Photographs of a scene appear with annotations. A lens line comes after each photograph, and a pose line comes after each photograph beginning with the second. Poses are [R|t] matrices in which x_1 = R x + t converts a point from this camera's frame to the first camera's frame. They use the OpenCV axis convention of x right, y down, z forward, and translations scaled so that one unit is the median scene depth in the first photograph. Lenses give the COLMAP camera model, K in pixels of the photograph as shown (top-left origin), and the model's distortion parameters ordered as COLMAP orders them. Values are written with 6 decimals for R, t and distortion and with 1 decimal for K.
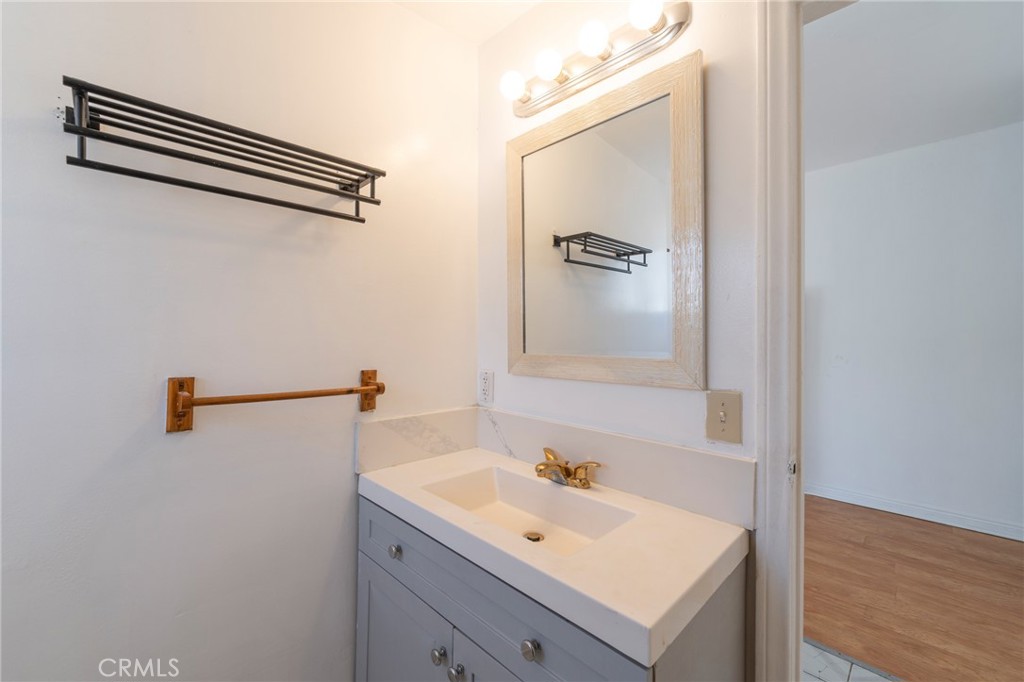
lens RADIAL K [[418.0, 0, 511.2], [0, 418.0, 336.7], [0, 0, 1]] dist [0.000189, -0.000244]
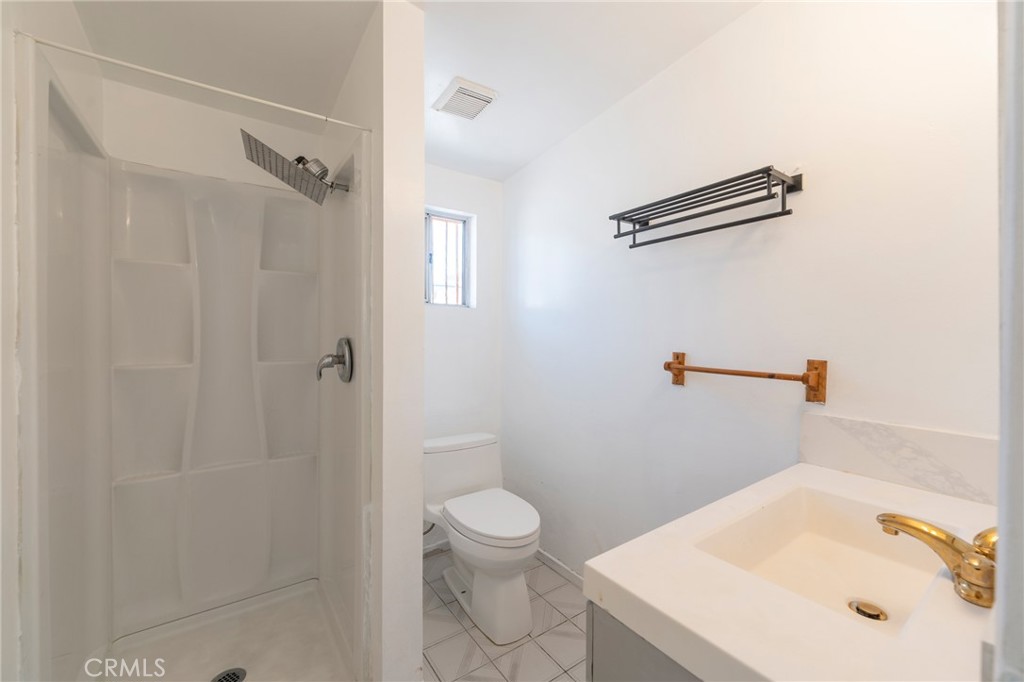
lens RADIAL K [[418.0, 0, 512.5], [0, 418.0, 338.4], [0, 0, 1]] dist [0.000189, -0.000244]
pose [[-0.179822, 0.005890, -0.983682, 0.732697], [0.001527, 0.999983, 0.005708, 0.023638], [0.983698, -0.000476, -0.179828, 0.487375]]
